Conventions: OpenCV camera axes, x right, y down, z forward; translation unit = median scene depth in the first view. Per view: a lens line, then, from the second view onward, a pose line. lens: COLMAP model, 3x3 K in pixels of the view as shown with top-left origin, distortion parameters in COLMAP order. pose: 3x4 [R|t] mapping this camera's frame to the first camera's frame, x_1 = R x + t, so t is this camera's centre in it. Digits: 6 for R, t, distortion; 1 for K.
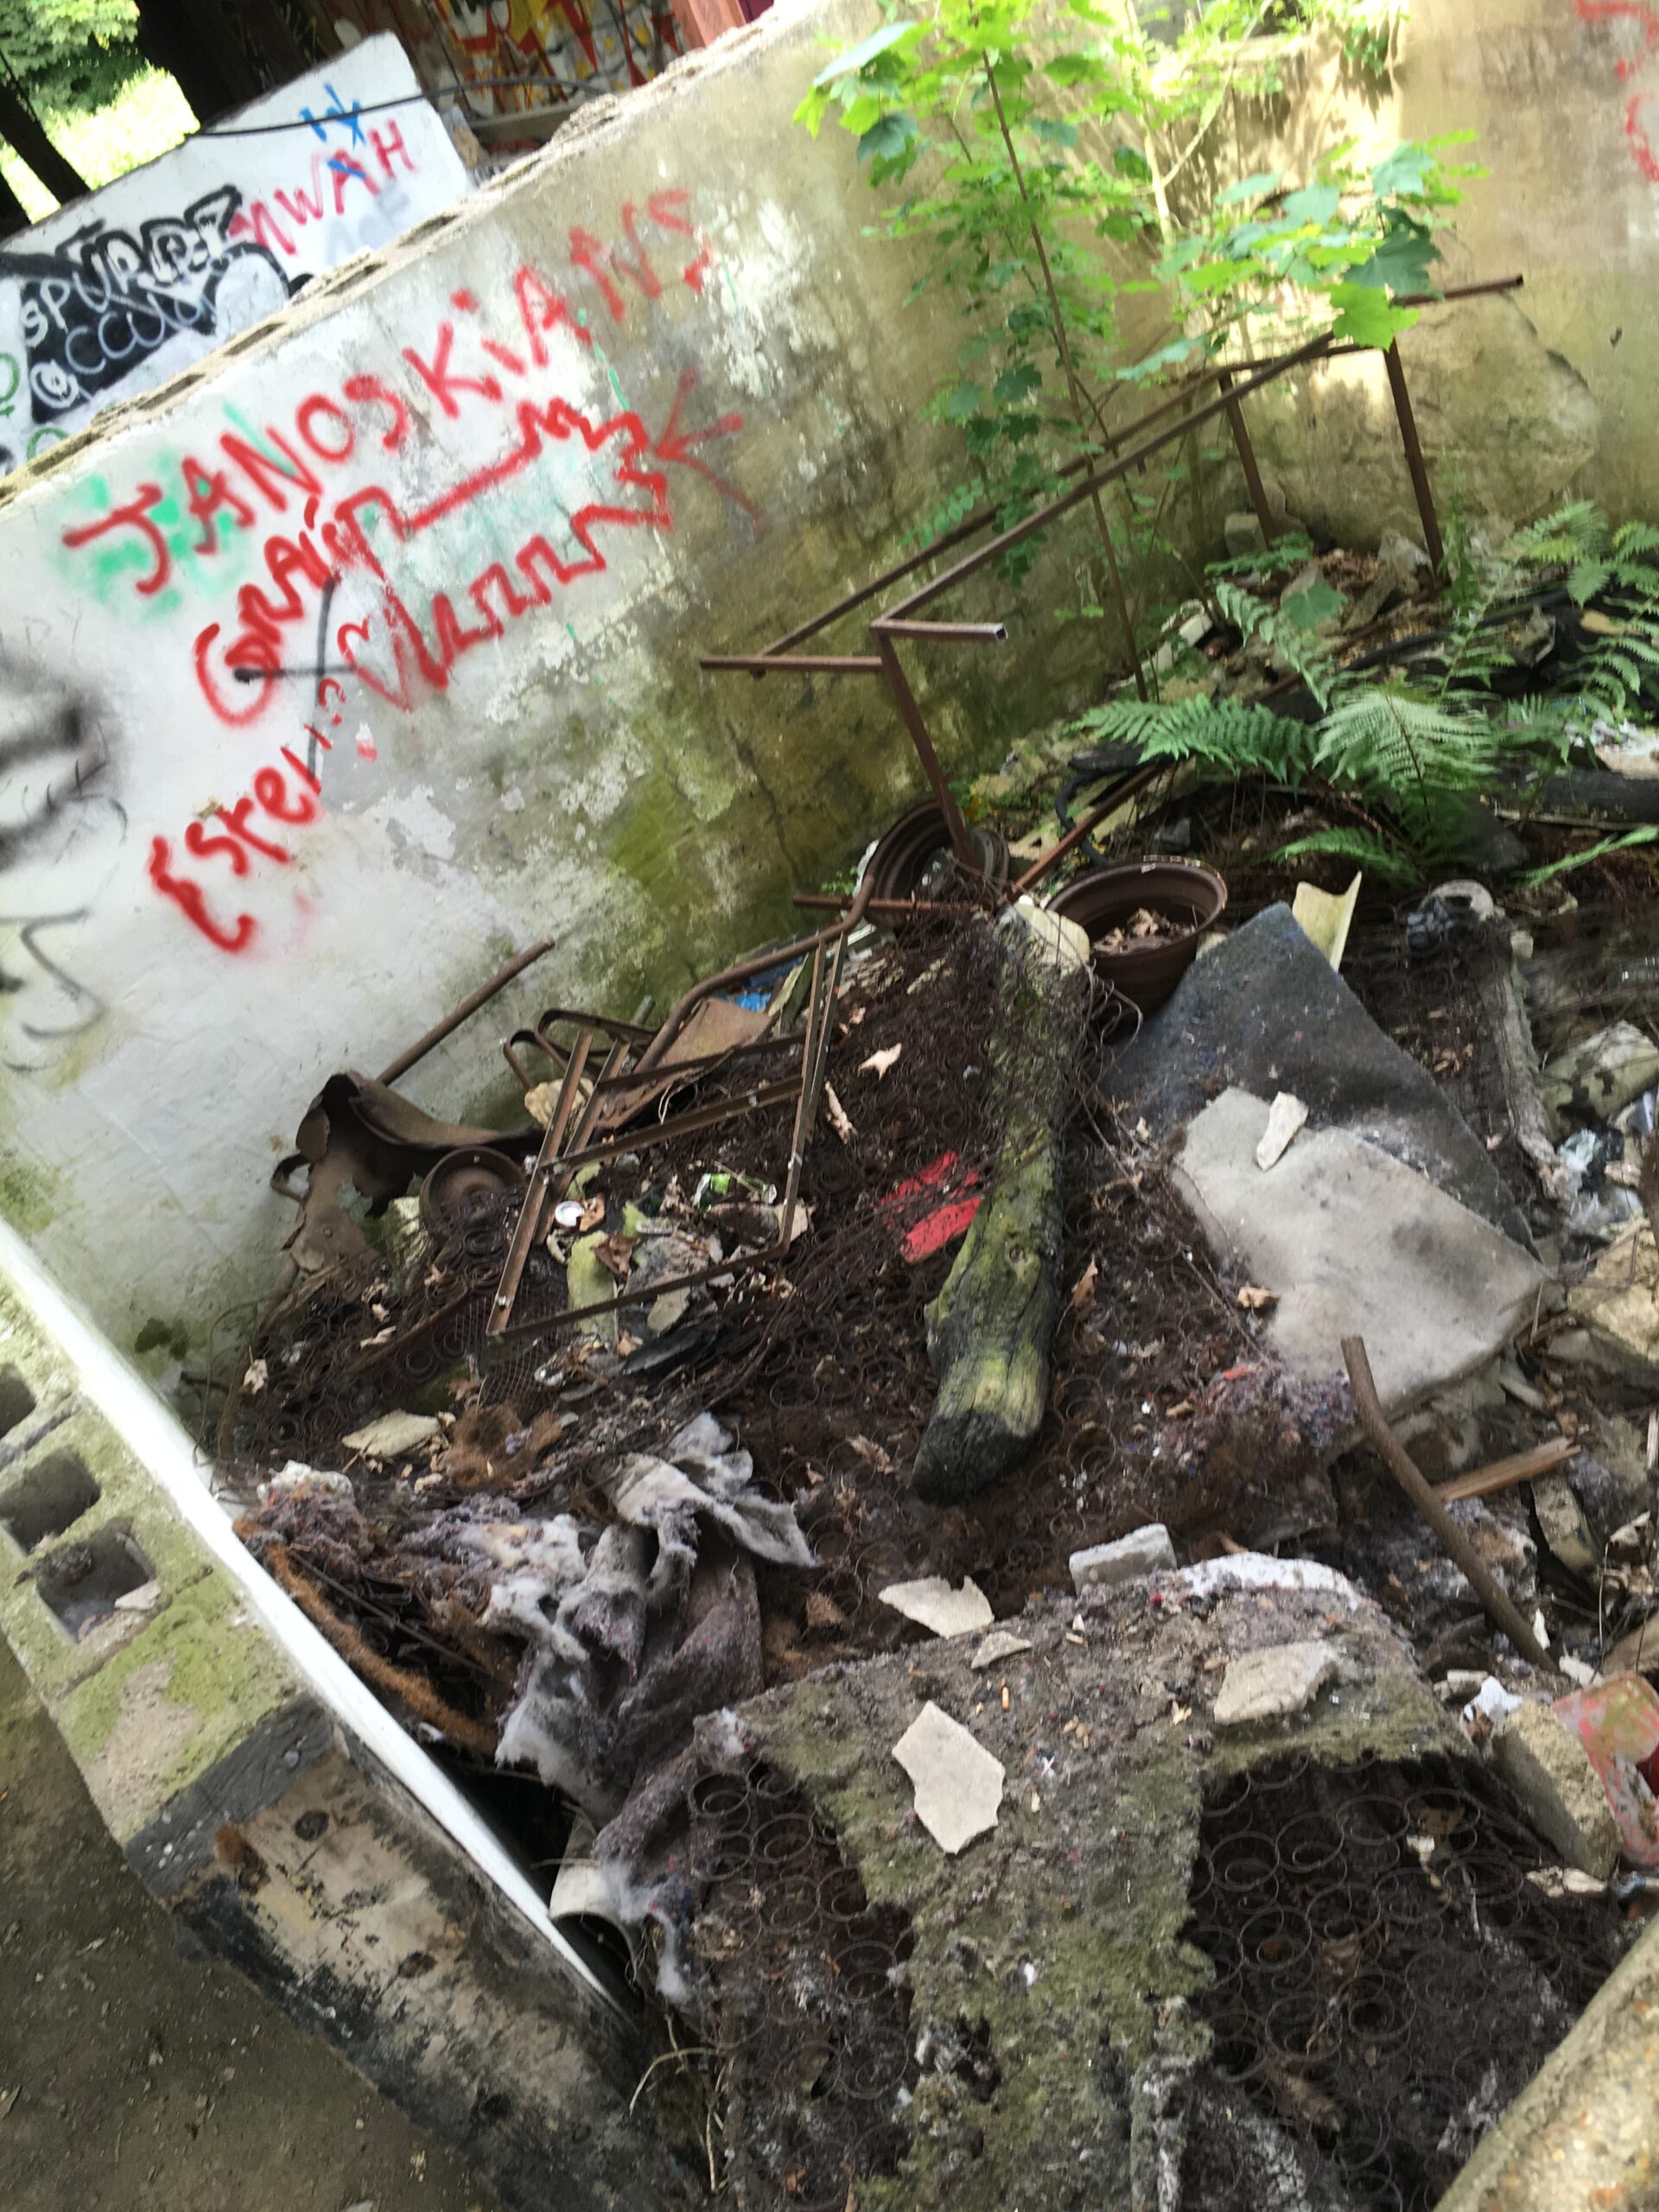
lens RADIAL K [[1882.9, 0, 829.9], [0, 1882.9, 1099.4], [0, 0, 1]] dist [0.070091, -0.097240]
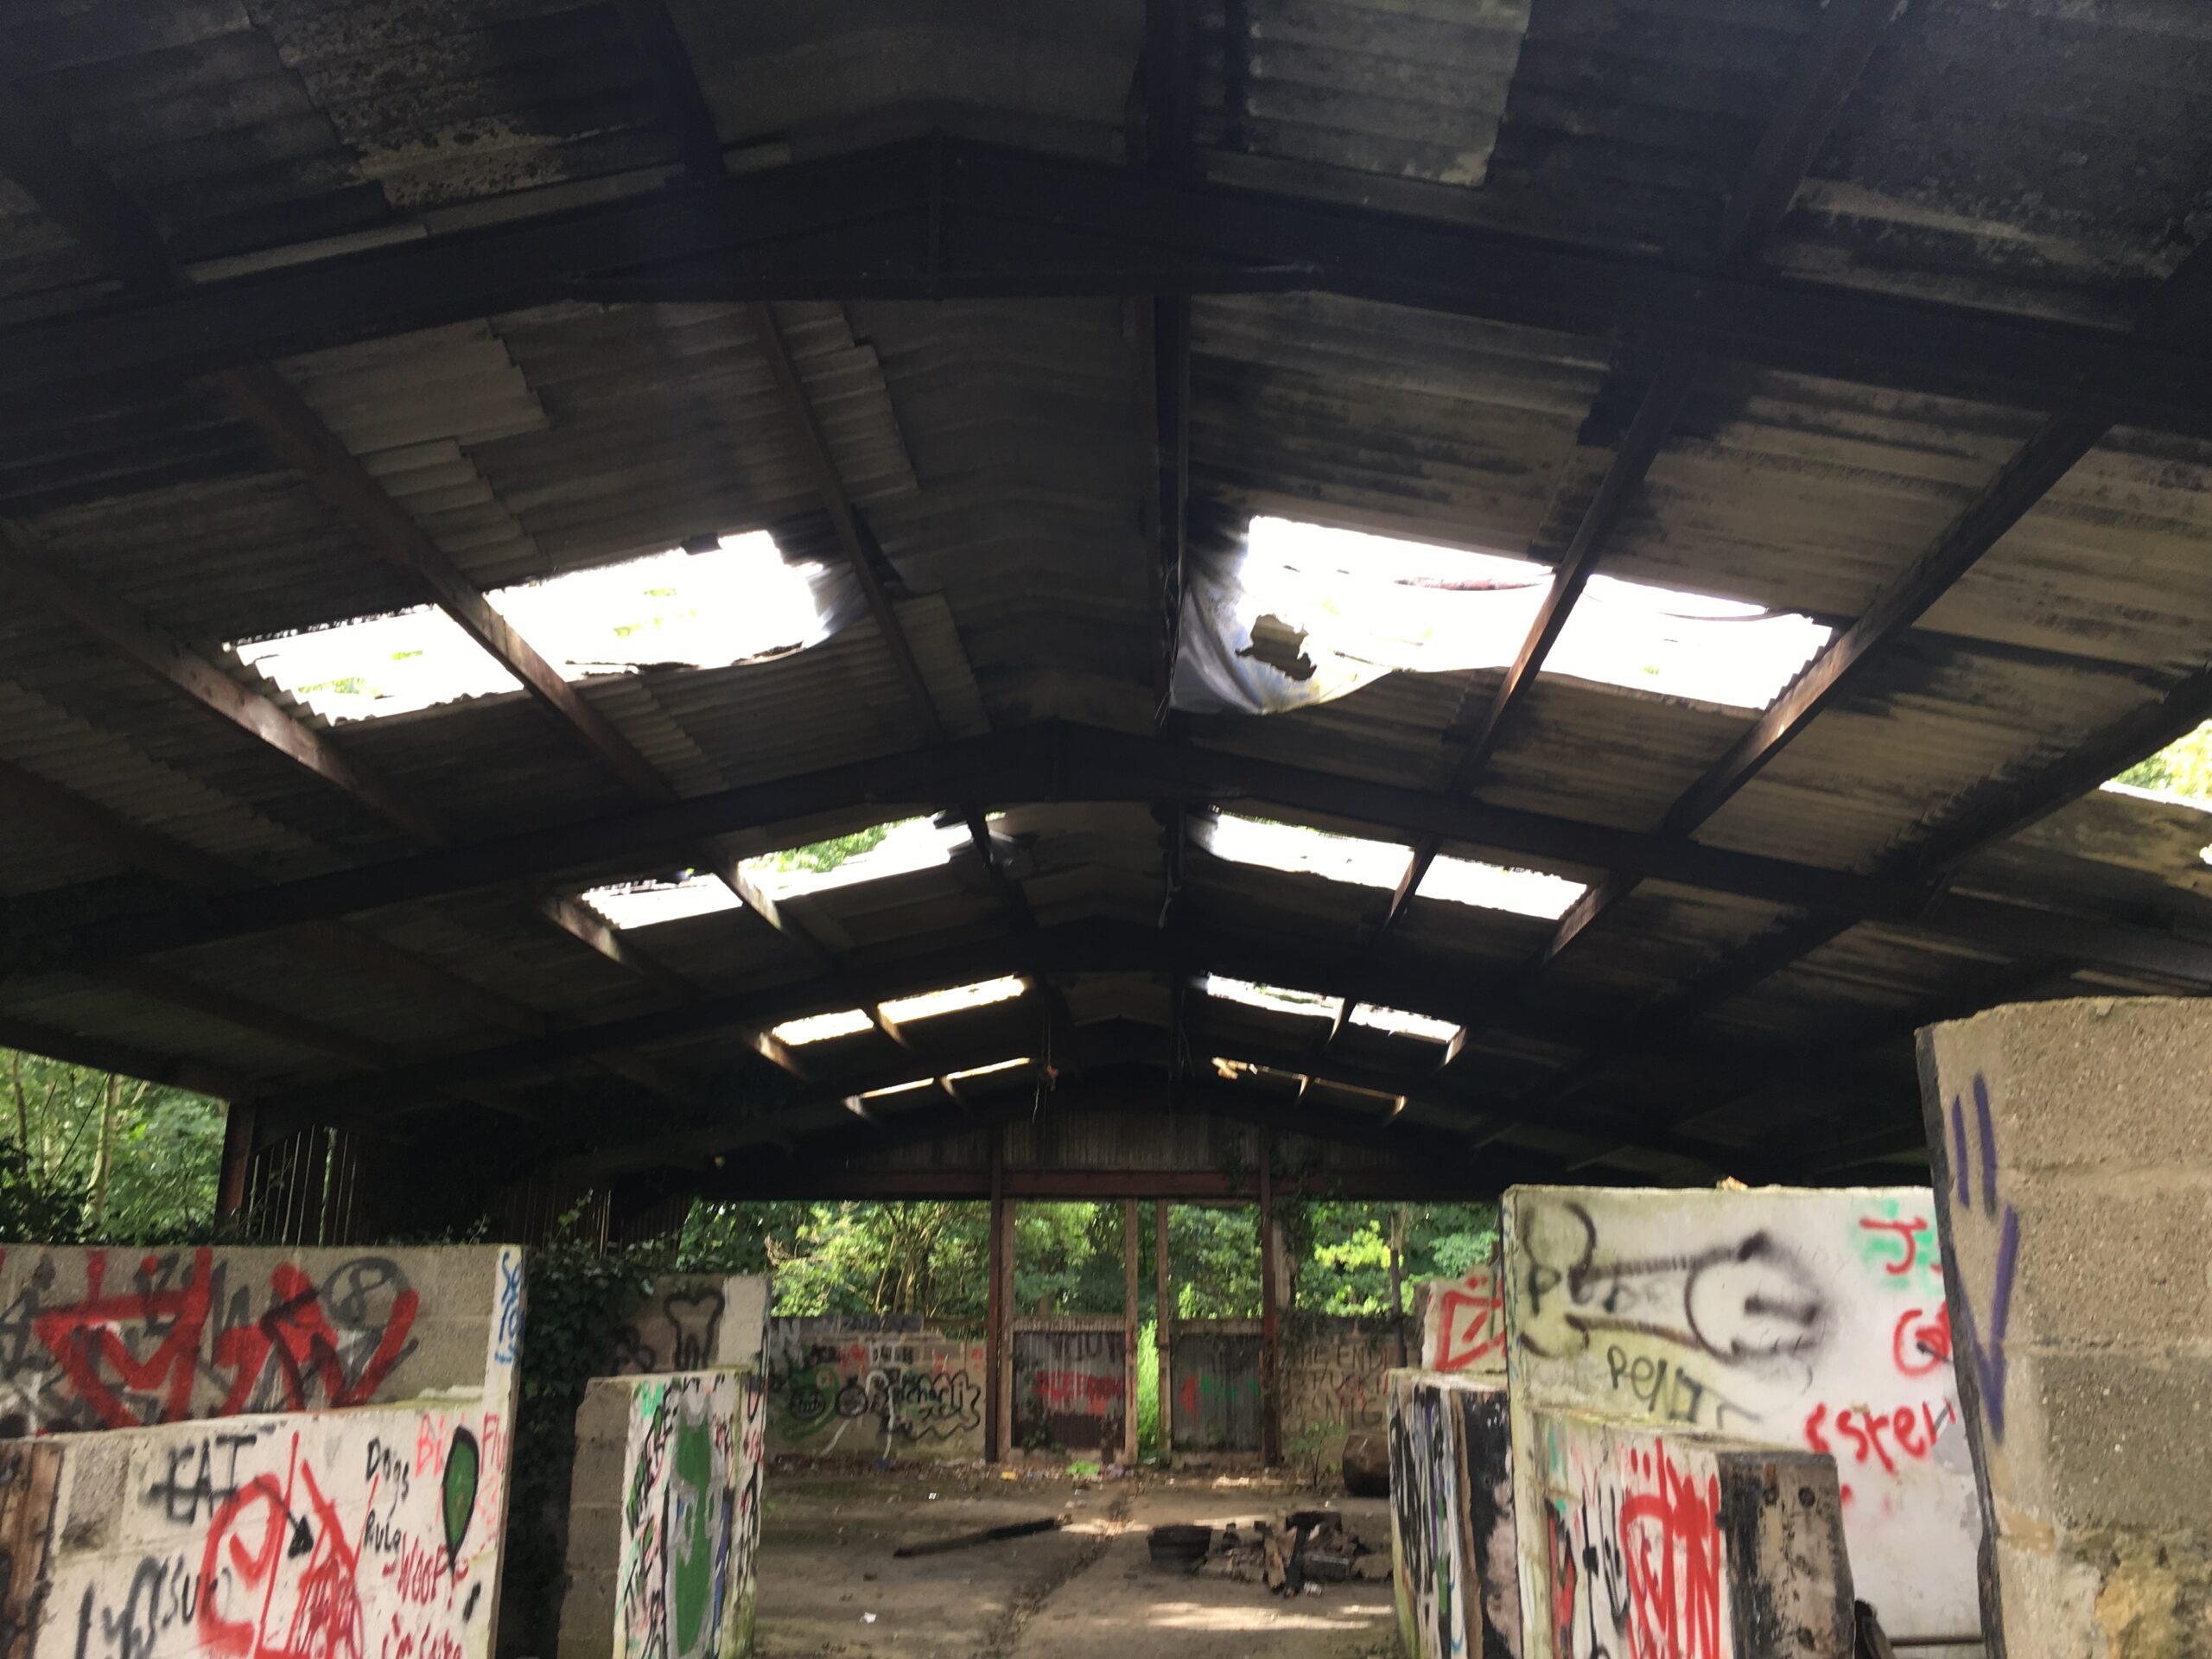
lens RADIAL K [[1882.9, 0, 1121.2], [0, 1882.9, 807.0], [0, 0, 1]] dist [0.070091, -0.097240]
pose [[0.701835, 0.186631, -0.687457, 0.216471], [-0.624198, 0.626126, -0.467272, 0.625142], [0.343227, 0.757057, 0.555932, -0.420742]]
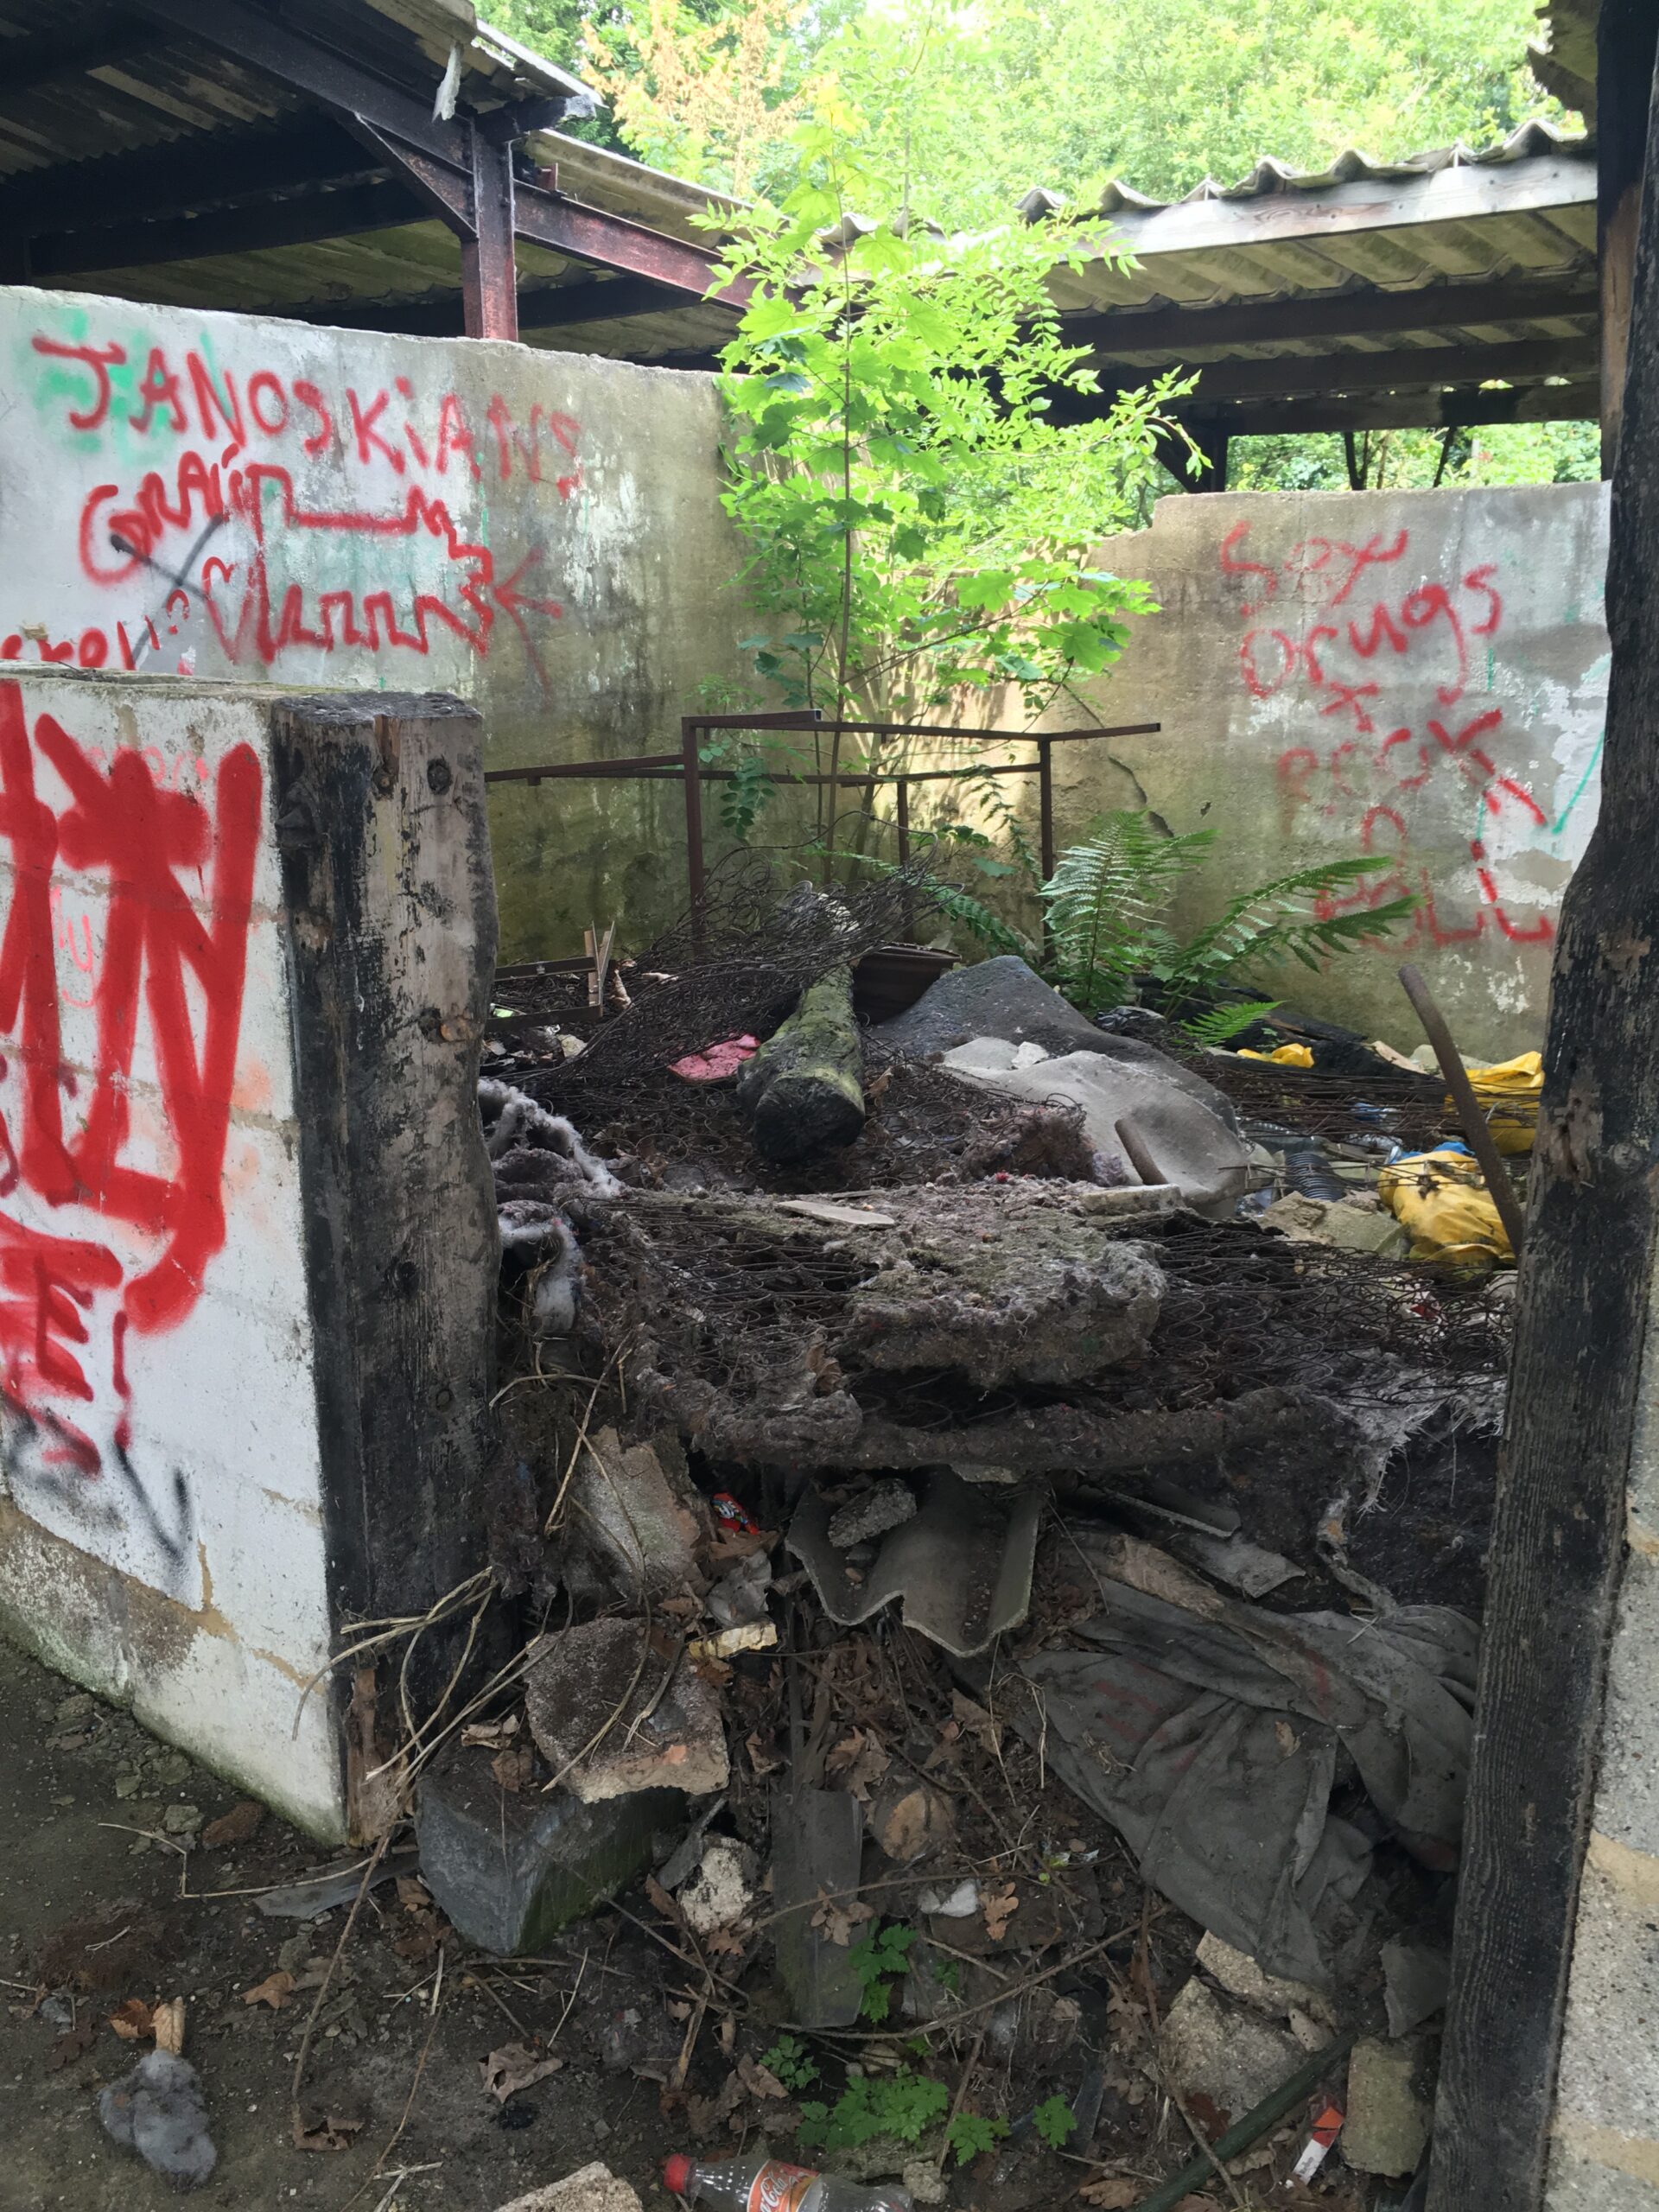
lens RADIAL K [[1915.4, 0, 834.3], [0, 1915.4, 1105.5], [0, 0, 1]] dist [0.052198, -0.062716]
pose [[0.908674, 0.304328, 0.285825, -0.155097], [-0.149693, 0.876563, -0.457415, 0.471909], [-0.389748, 0.372855, 0.842066, 0.055383]]
